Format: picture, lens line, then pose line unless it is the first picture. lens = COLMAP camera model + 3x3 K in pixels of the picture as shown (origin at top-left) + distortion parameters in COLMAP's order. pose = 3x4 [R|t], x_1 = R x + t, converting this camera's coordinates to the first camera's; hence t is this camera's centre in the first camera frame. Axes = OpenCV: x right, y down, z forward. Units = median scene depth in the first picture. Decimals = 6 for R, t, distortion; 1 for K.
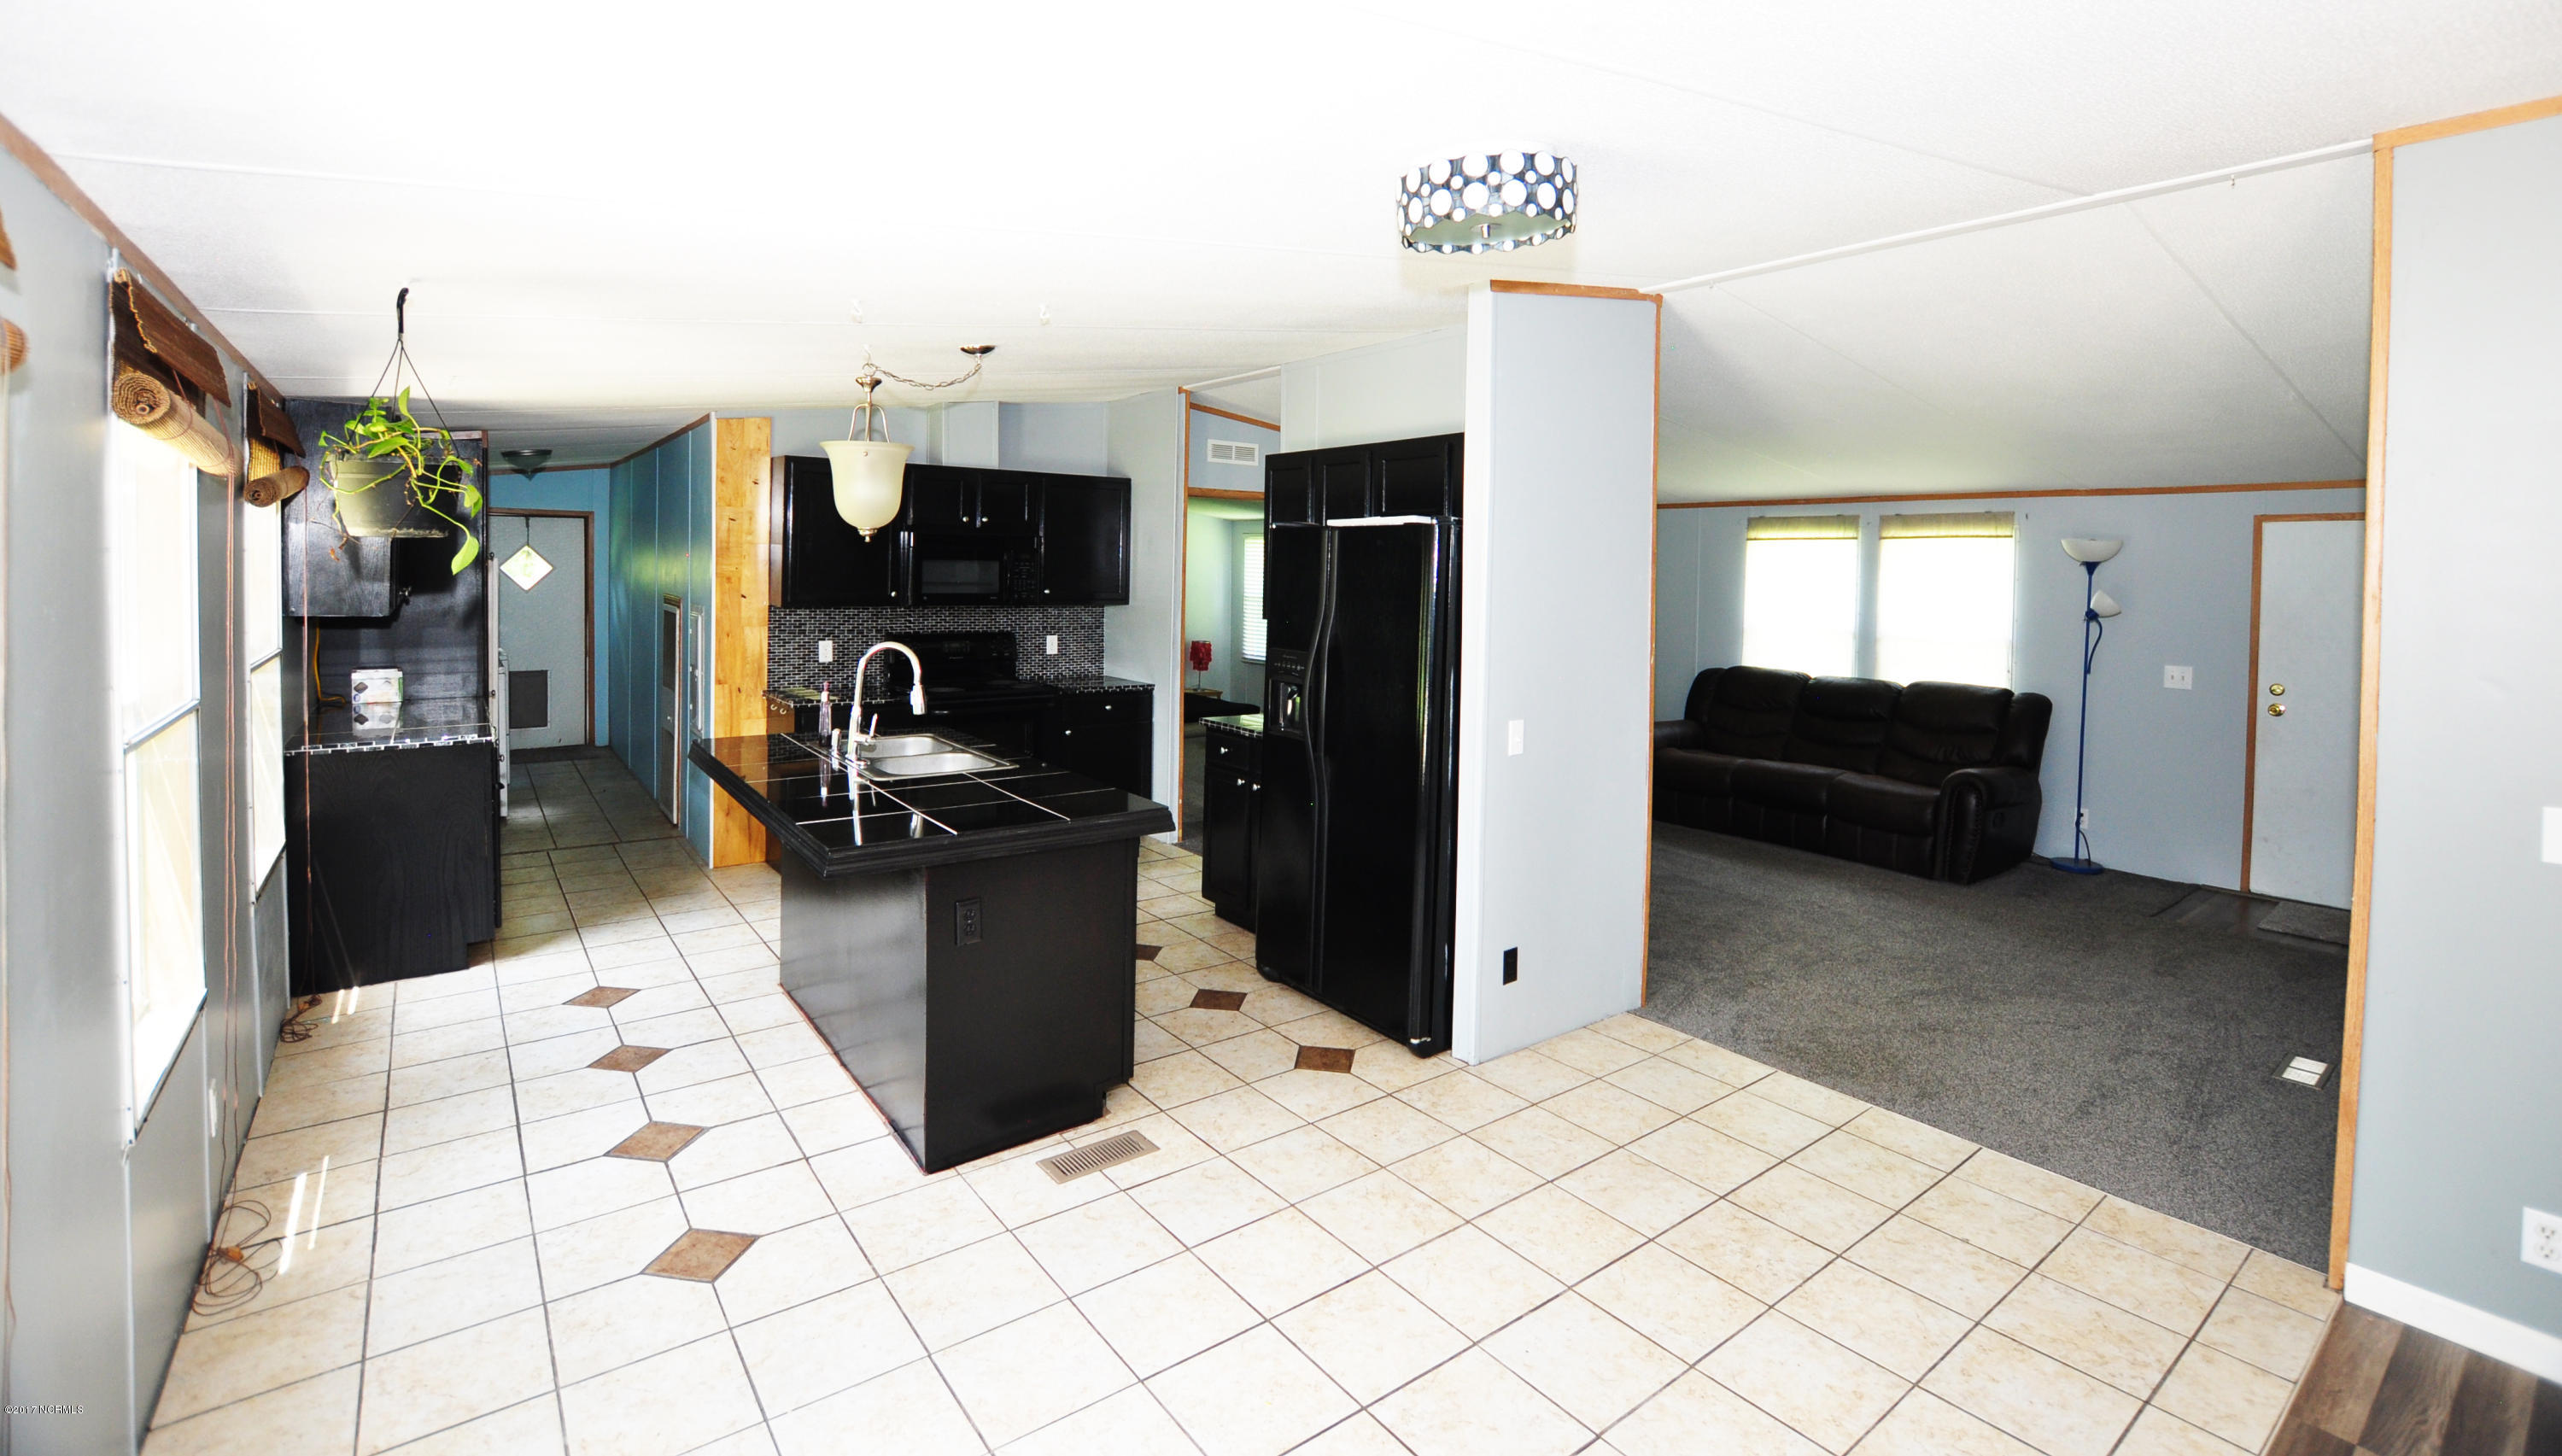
lens RADIAL K [[1118.6, 0, 1285.2], [0, 1118.6, 603.5], [0, 0, 1]] dist [-0.027313, 0.000058]
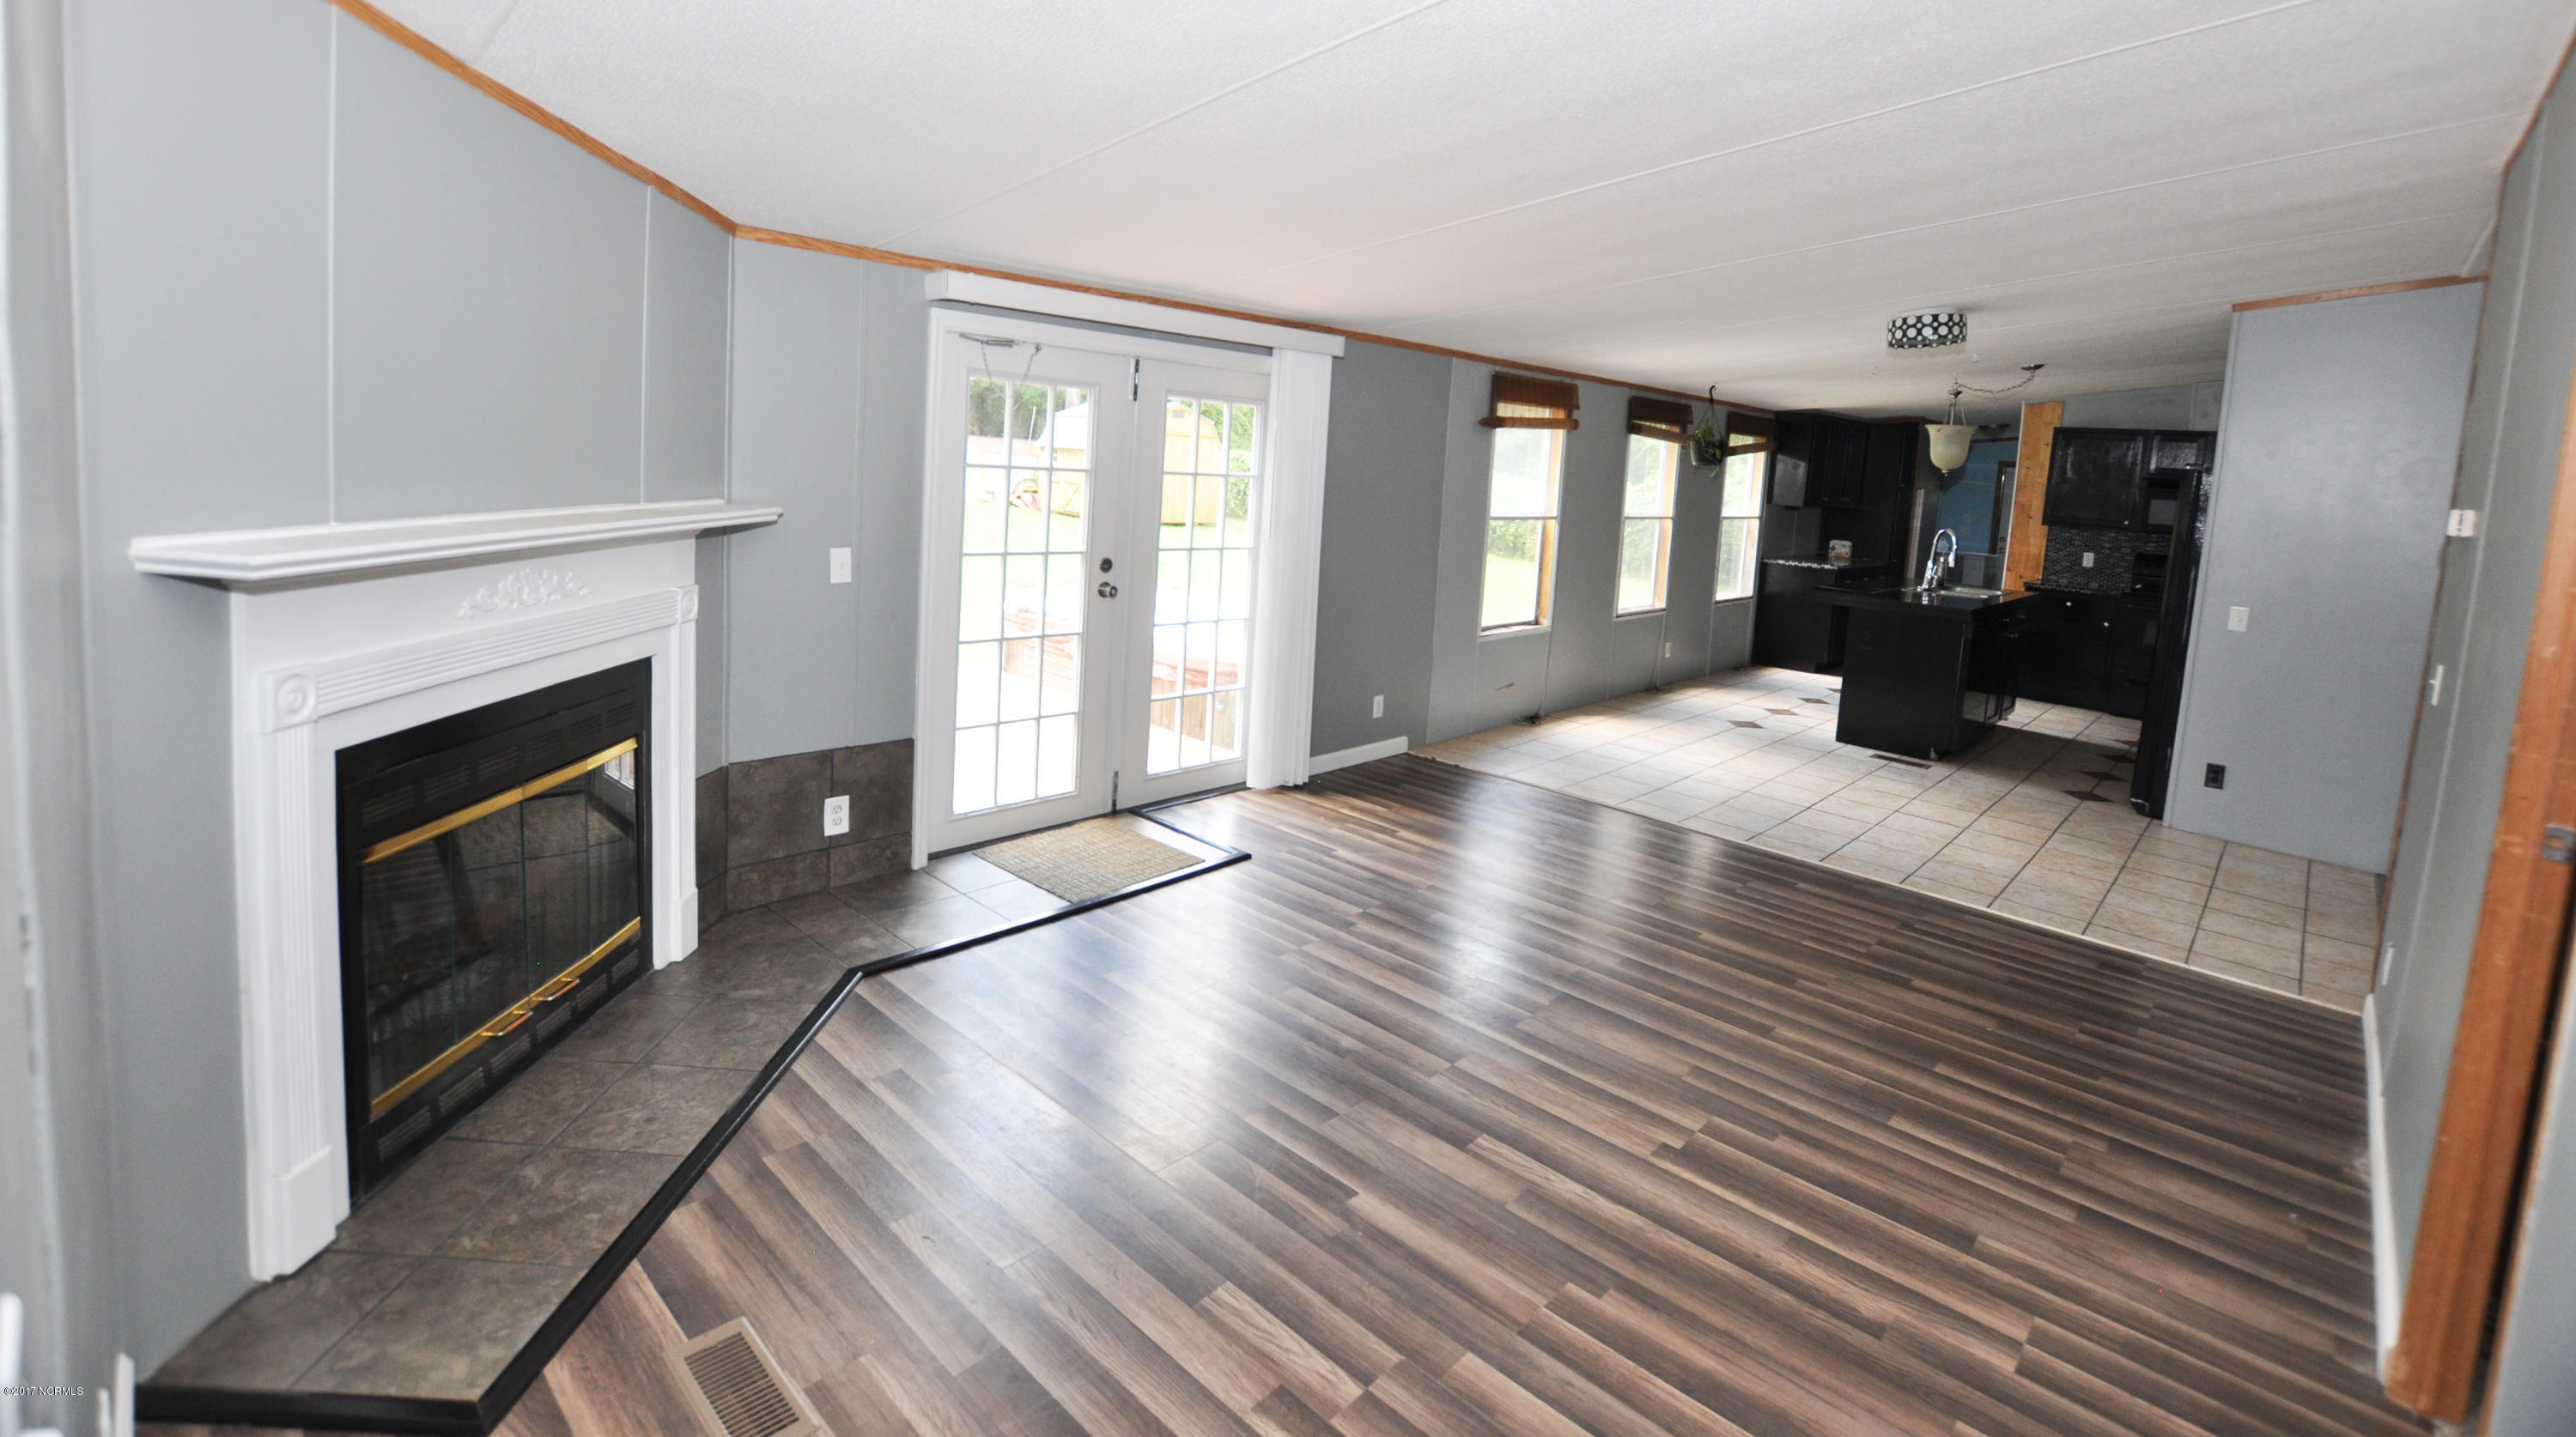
lens RADIAL K [[1117.6, 0, 1285.5], [0, 1117.6, 721.8], [0, 0, 1]] dist [0.000353, -0.000013]
pose [[0.154288, 0.223397, -0.962439, 0.934755], [-0.090805, 0.973186, 0.211335, 0.036653], [0.983844, 0.054788, 0.170436, -0.304026]]
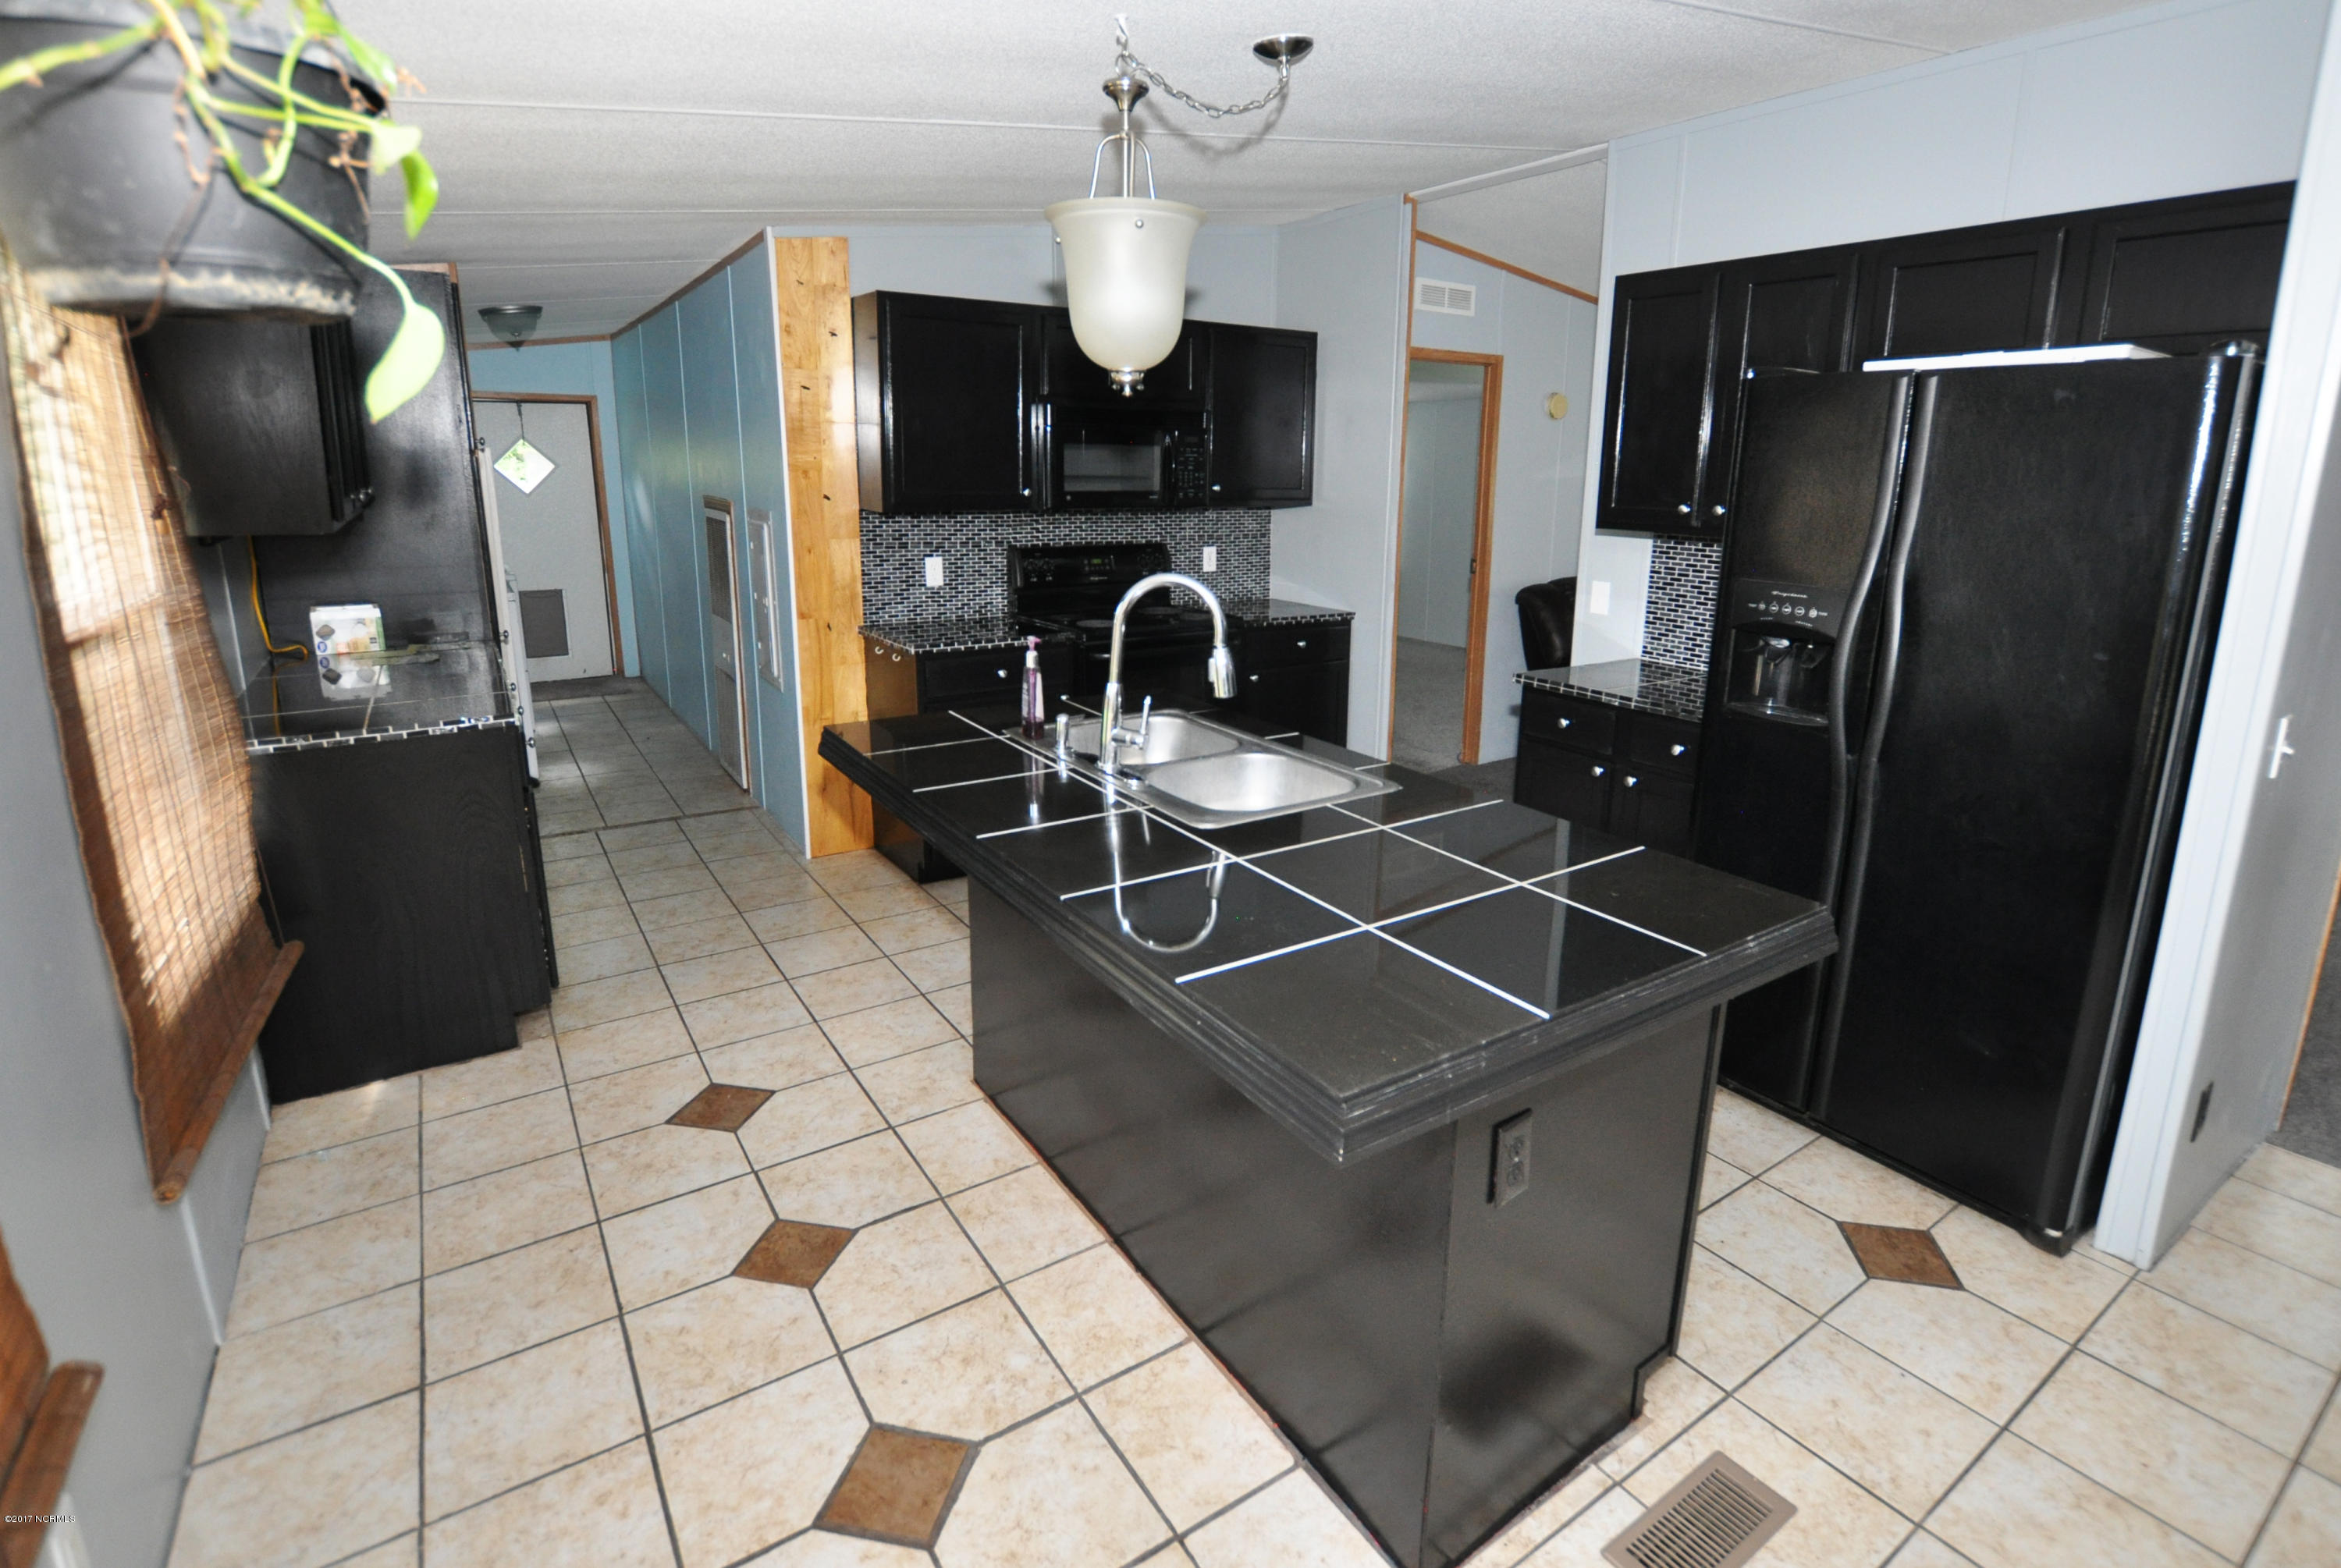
lens RADIAL K [[1121.2, 0, 1215.9], [0, 1121.2, 711.8], [0, 0, 1]] dist [-0.026670, 0.001093]
pose [[0.998775, 0.004870, -0.049238, -0.193782], [0.004192, 0.983236, 0.182287, -0.000627], [0.049300, -0.182270, 0.982012, 0.266785]]
